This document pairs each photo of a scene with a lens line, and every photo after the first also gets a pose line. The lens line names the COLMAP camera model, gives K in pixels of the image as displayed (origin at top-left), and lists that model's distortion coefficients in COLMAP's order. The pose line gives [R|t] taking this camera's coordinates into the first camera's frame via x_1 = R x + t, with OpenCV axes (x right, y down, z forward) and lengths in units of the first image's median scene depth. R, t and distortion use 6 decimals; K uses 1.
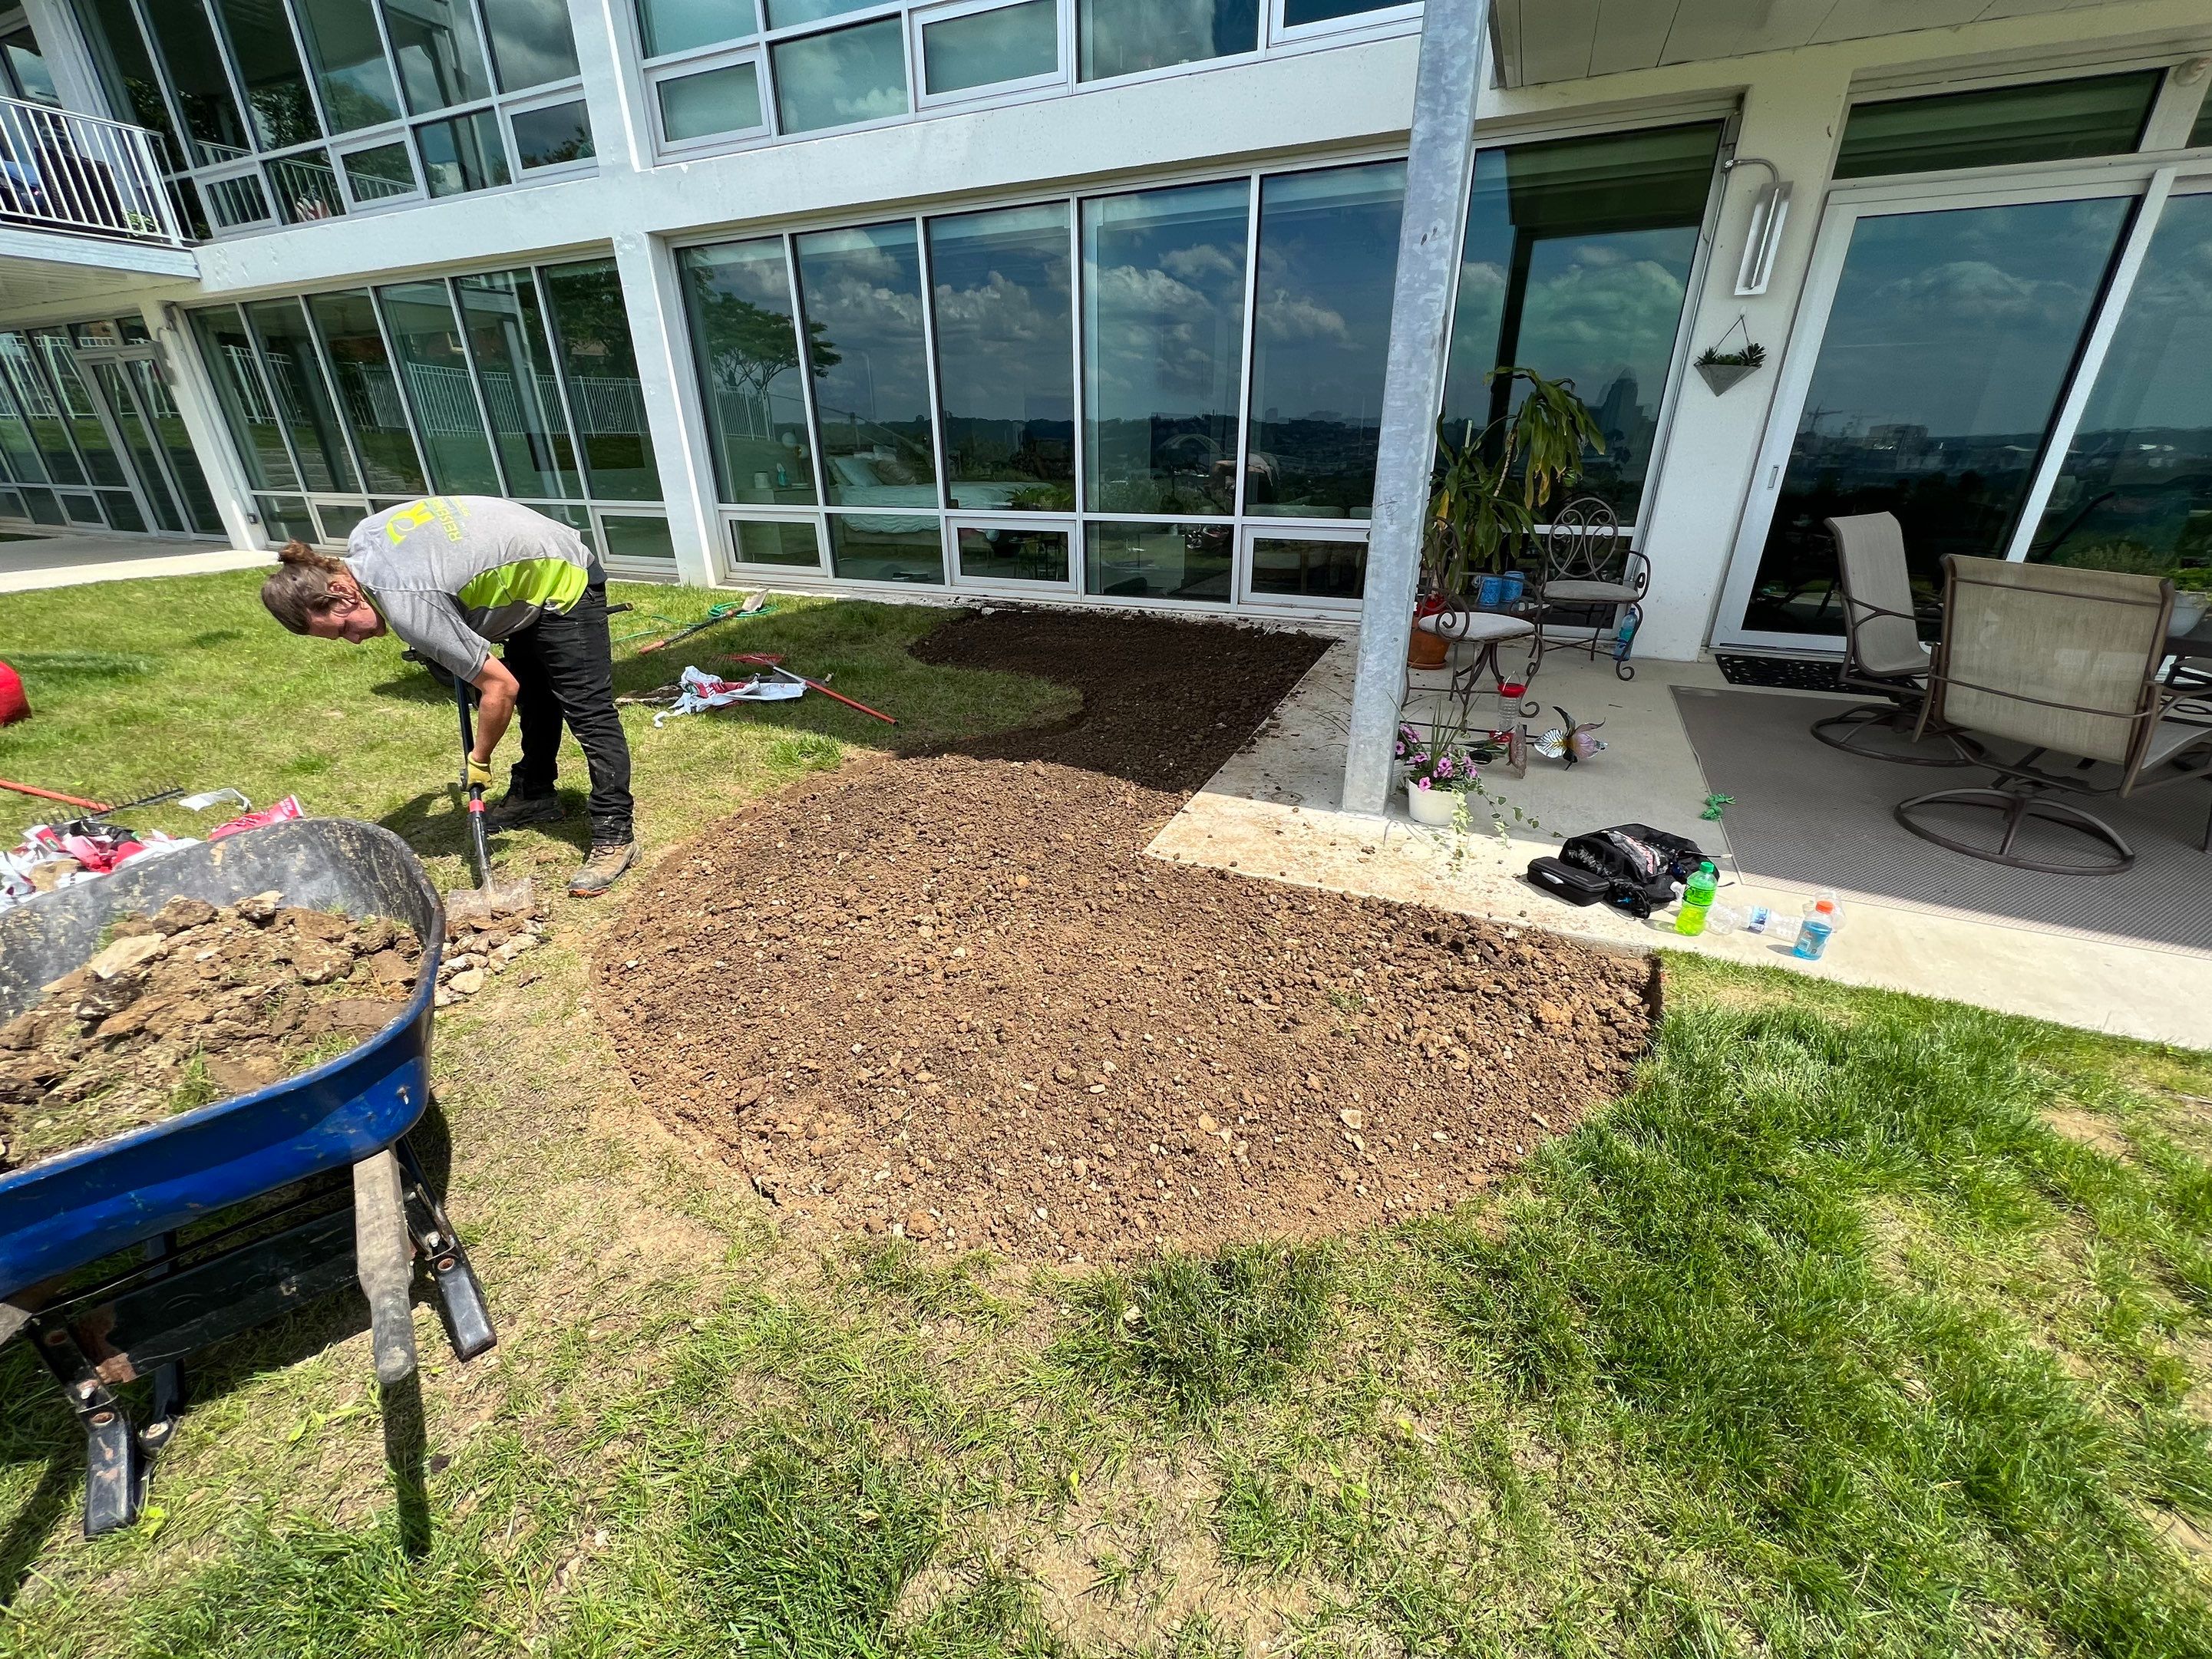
lens RADIAL K [[877.3, 0, 1097.6], [0, 877.3, 825.4], [0, 0, 1]] dist [-0.010402, -0.000082]
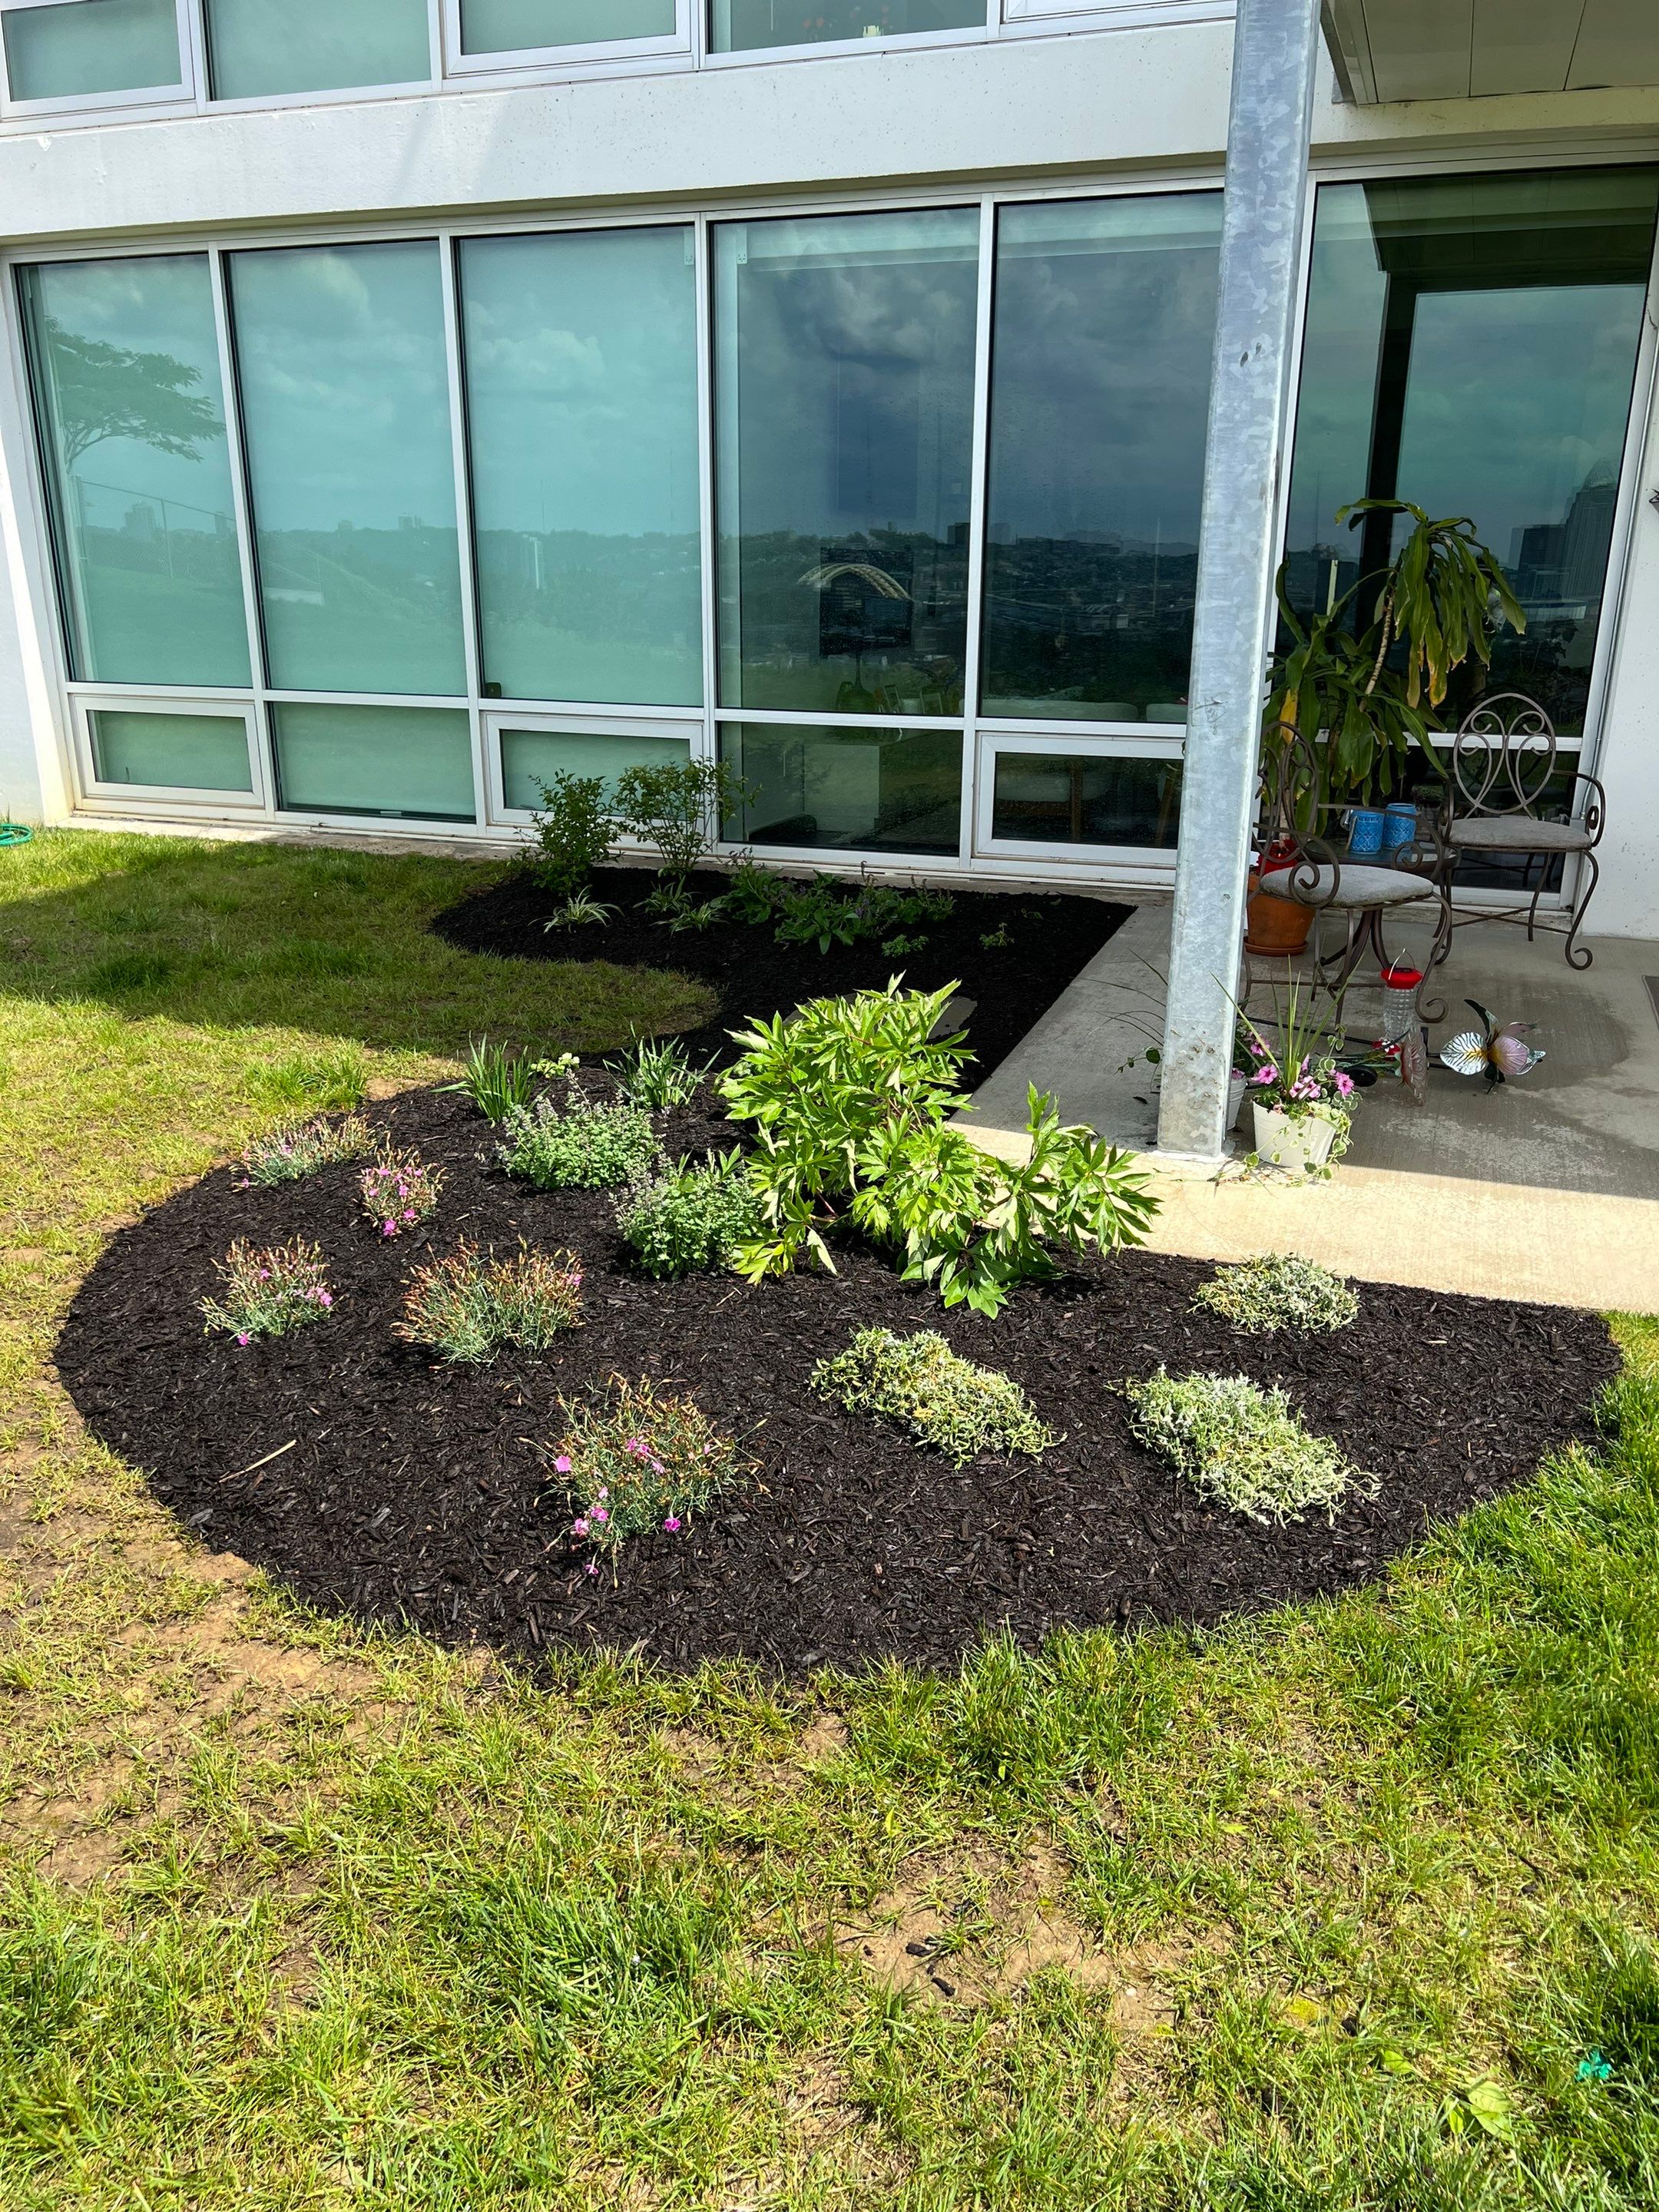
lens RADIAL K [[1659.7, 0, 836.8], [0, 1659.7, 1102.2], [0, 0, 1]] dist [0.050886, -0.085023]
pose [[0.995663, -0.009876, 0.092506, -0.053974], [0.019885, 0.993962, -0.107910, 0.051418], [-0.090882, 0.109282, 0.989847, -0.152158]]
